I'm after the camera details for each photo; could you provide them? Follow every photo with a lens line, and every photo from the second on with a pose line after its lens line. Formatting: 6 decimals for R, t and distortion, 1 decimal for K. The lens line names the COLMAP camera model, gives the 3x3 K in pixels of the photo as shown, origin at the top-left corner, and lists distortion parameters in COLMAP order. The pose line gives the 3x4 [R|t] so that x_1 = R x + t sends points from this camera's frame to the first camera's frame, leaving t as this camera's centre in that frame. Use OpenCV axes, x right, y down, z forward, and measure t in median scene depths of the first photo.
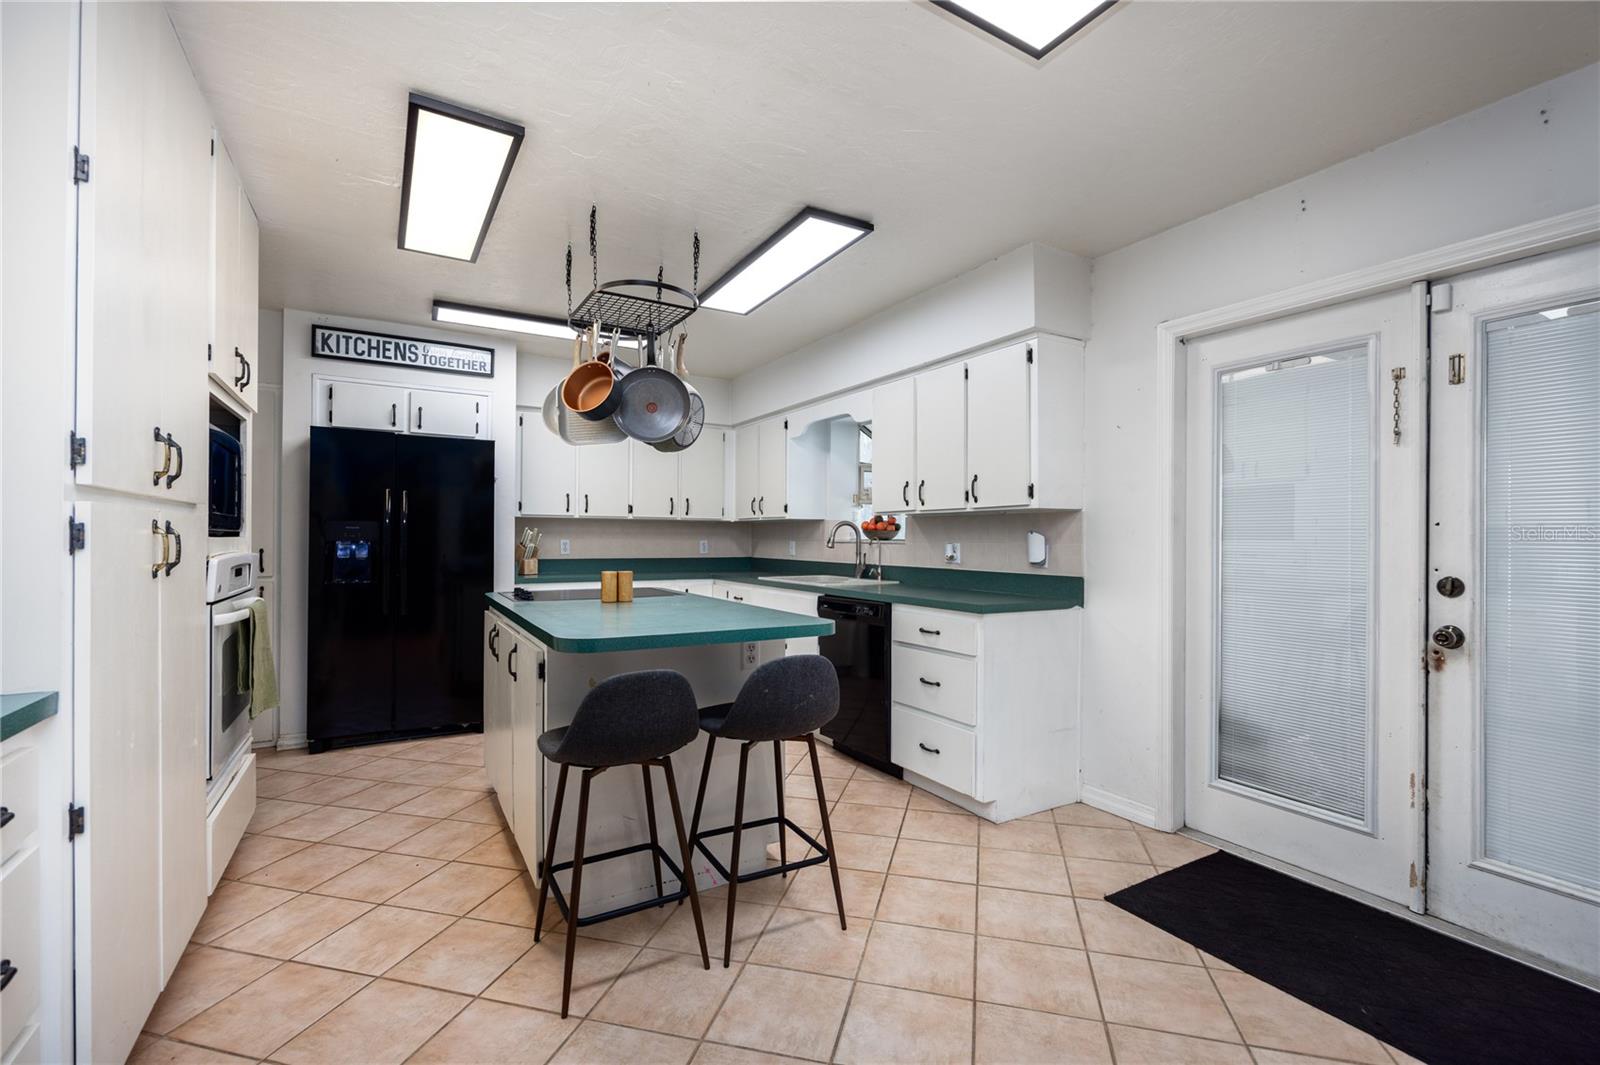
lens RADIAL K [[689.5, 0, 809.0], [0, 689.5, 537.9], [0, 0, 1]] dist [-0.020689, -0.000087]
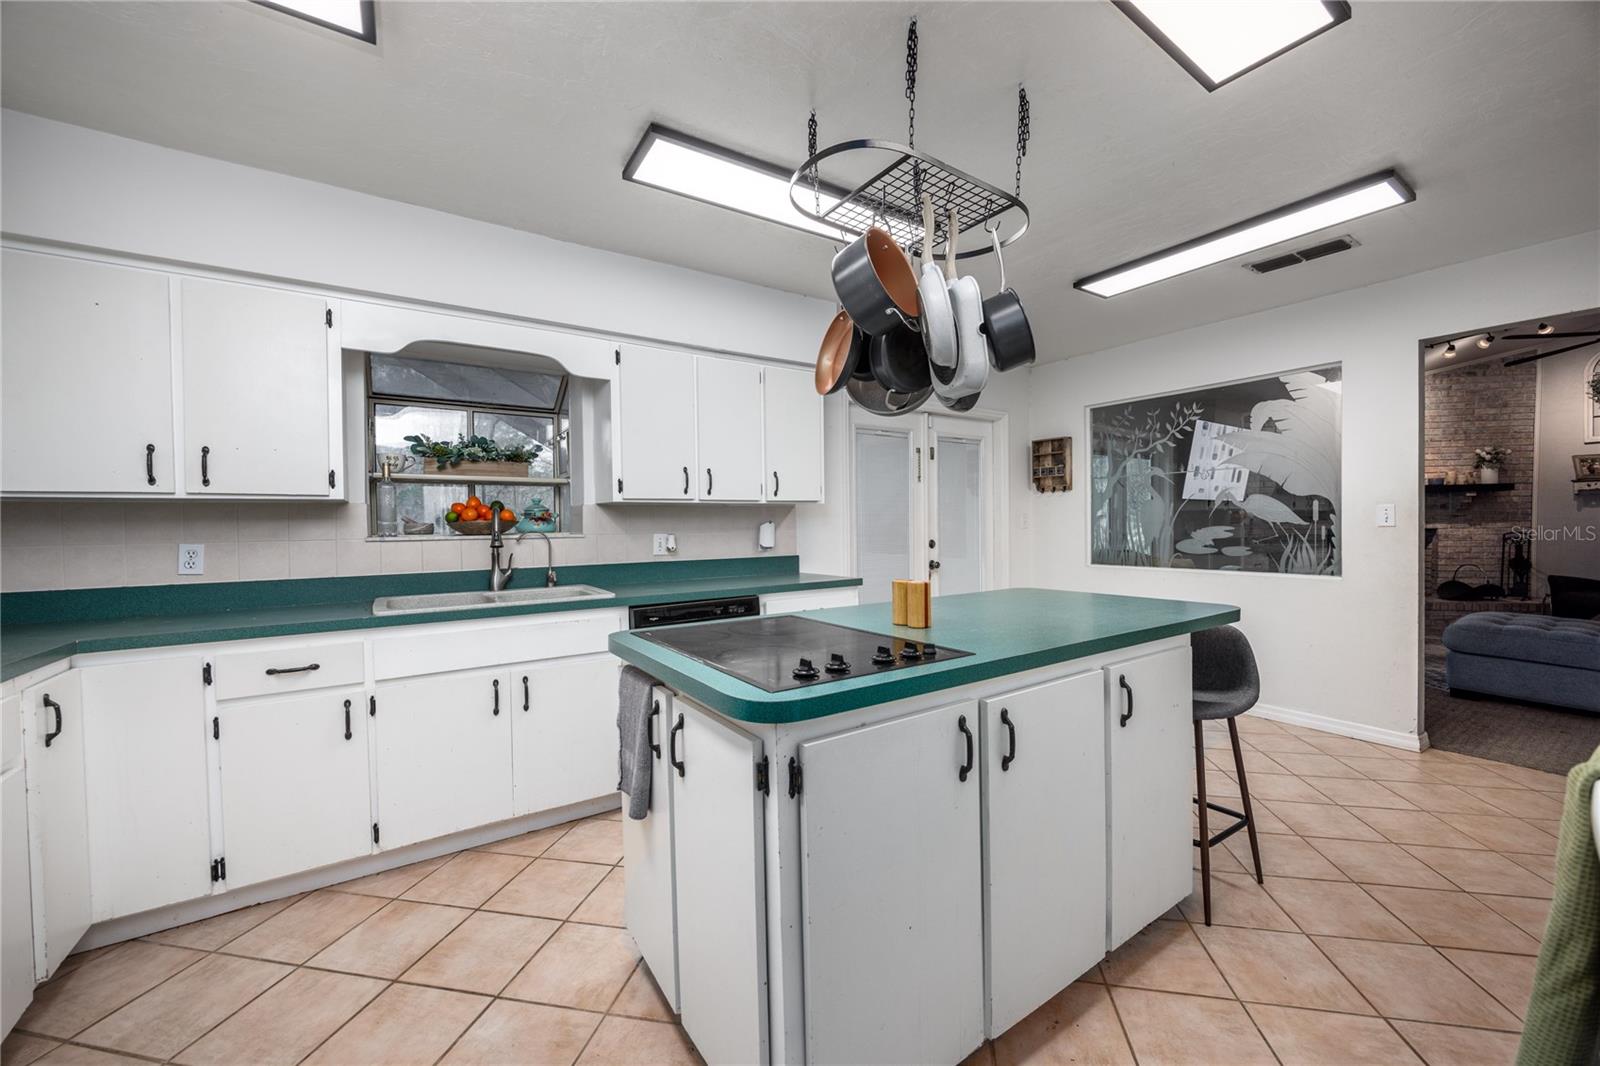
lens RADIAL K [[615.4, 0, 800.8], [0, 615.4, 534.5], [0, 0, 1]] dist [-0.002758, -0.000181]
pose [[-0.048681, -0.027116, 0.998446, -0.713332], [0.008314, 0.999586, 0.027552, -0.015286], [-0.998780, 0.009642, -0.048435, 0.924421]]
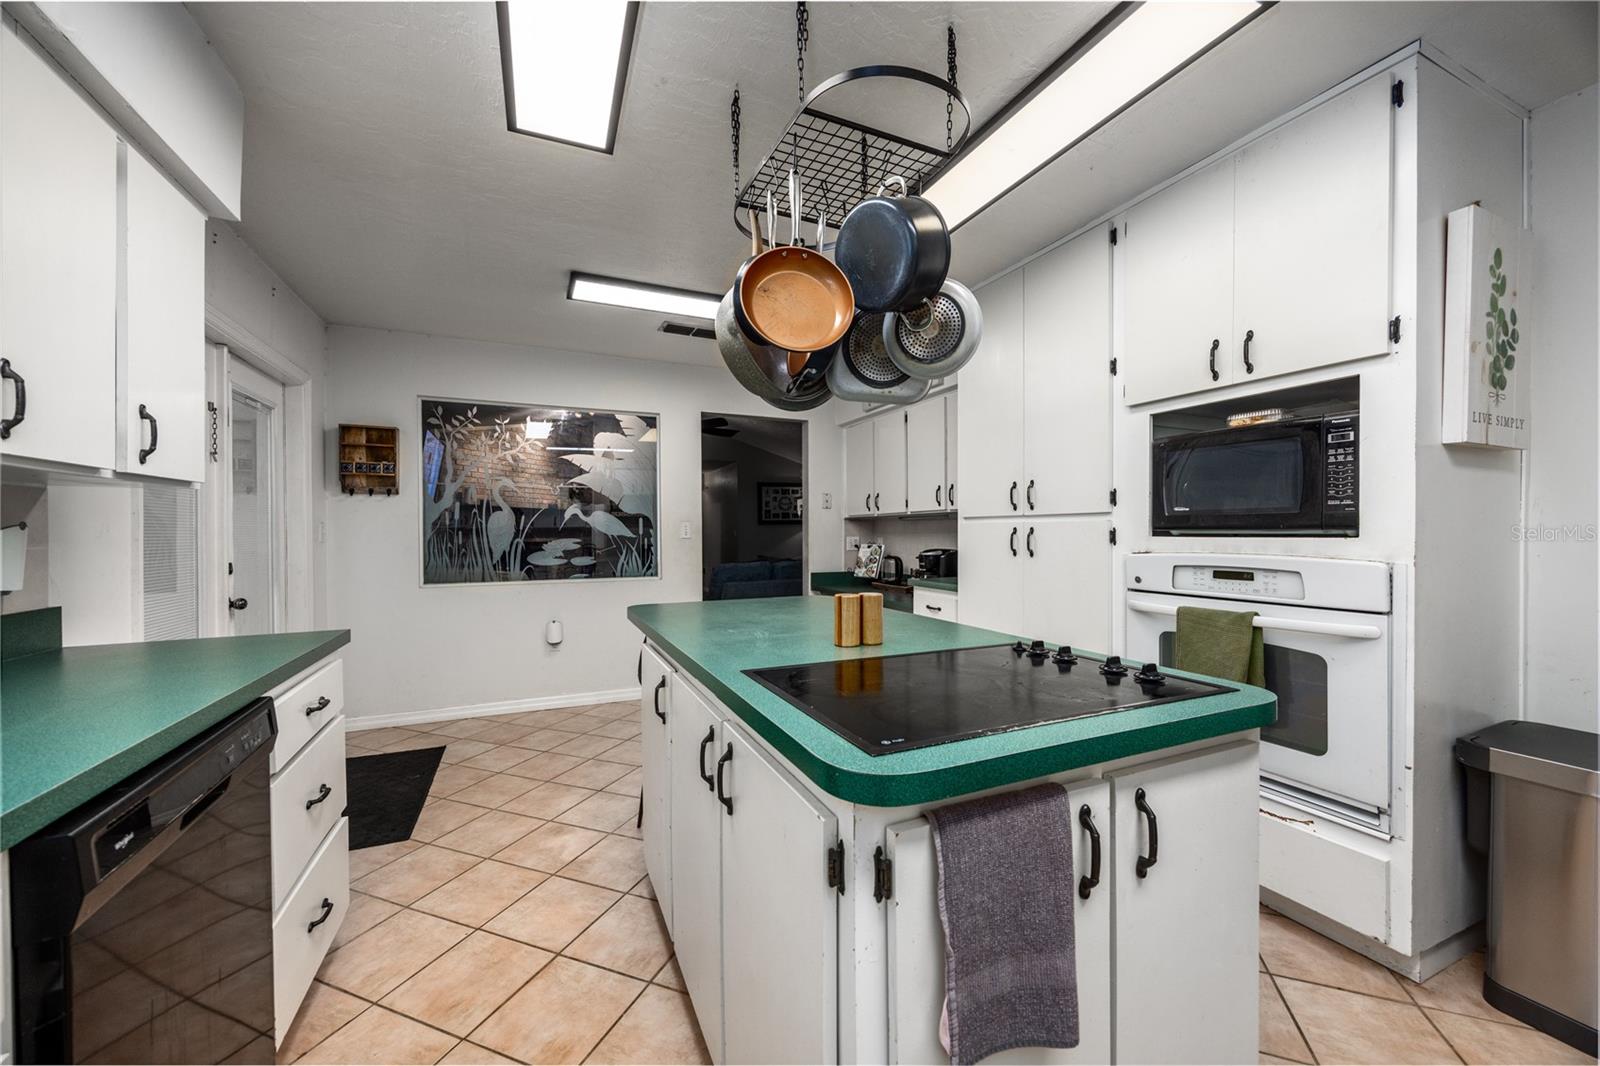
lens RADIAL K [[614.1, 0, 800.0], [0, 614.1, 533.0], [0, 0, 1]] dist [0.000956, -0.000124]
pose [[-0.993196, -0.007099, 0.116237, -0.233018], [-0.007226, 0.999974, -0.000670, -0.006889], [-0.116230, -0.001505, -0.993221, 1.258565]]
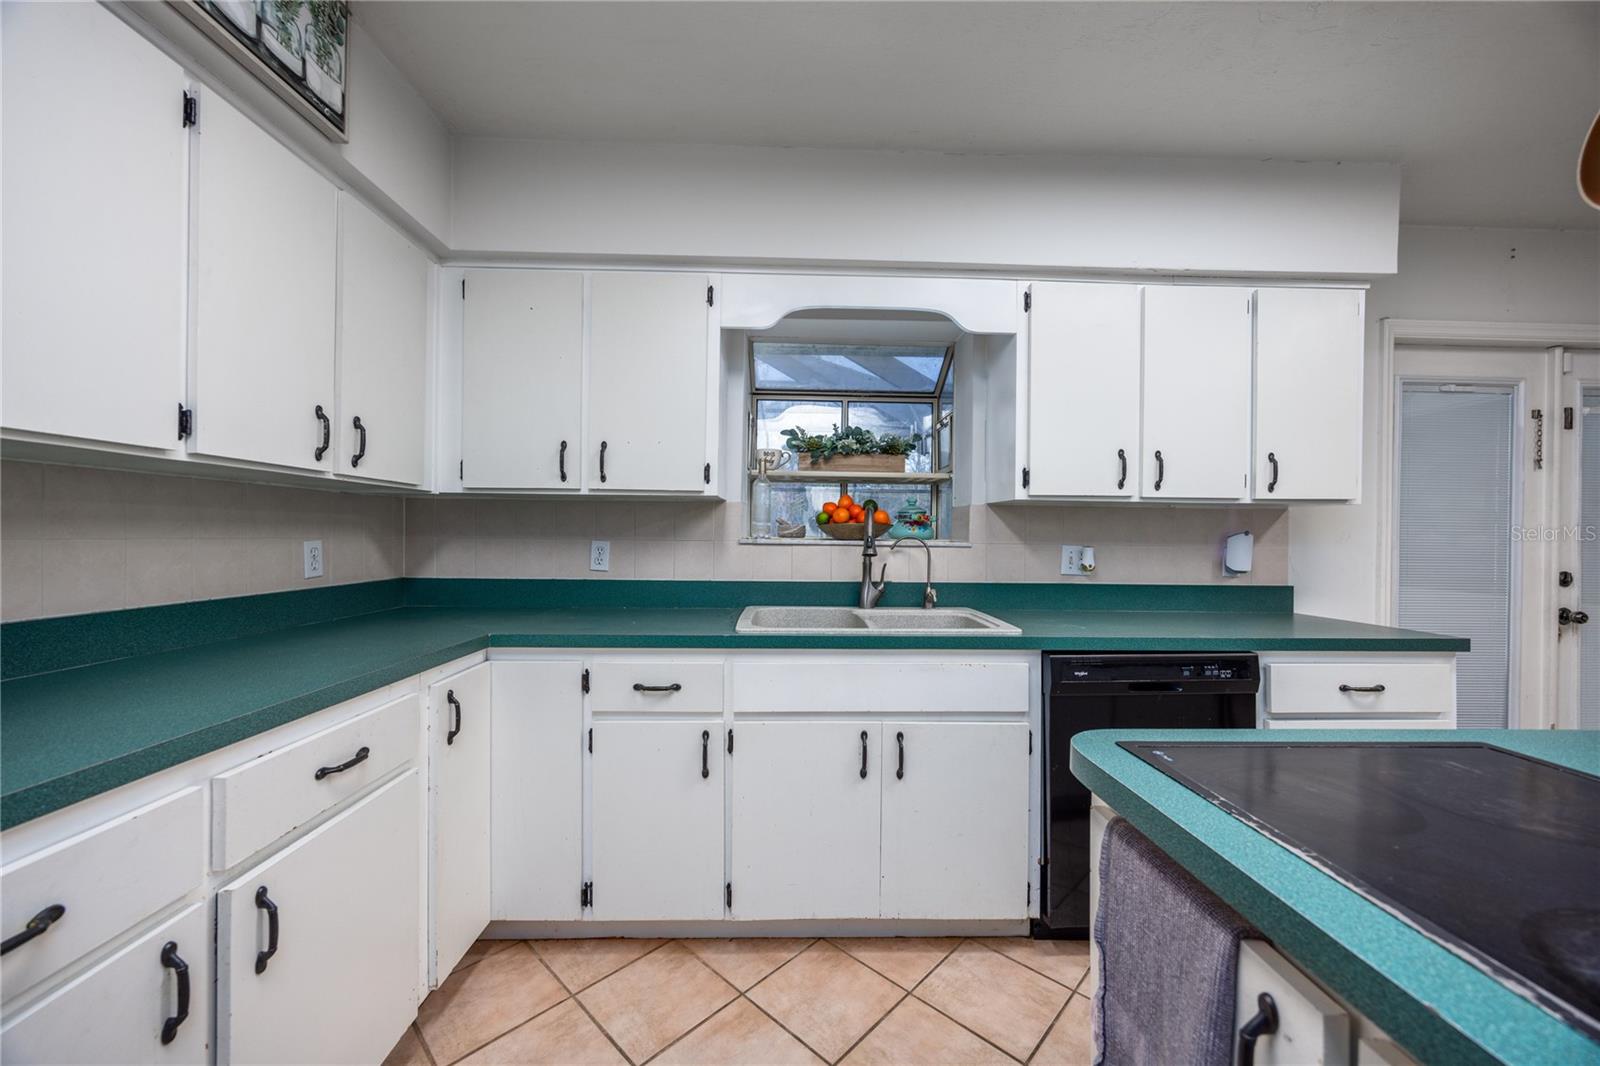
lens RADIAL K [[615.4, 0, 800.8], [0, 615.4, 534.5], [0, 0, 1]] dist [-0.002758, -0.000181]
pose [[0.489525, -0.006019, 0.871968, -0.509921], [-0.009775, 0.999875, 0.012389, -0.010002], [-0.871934, -0.014588, 0.489406, 1.020494]]
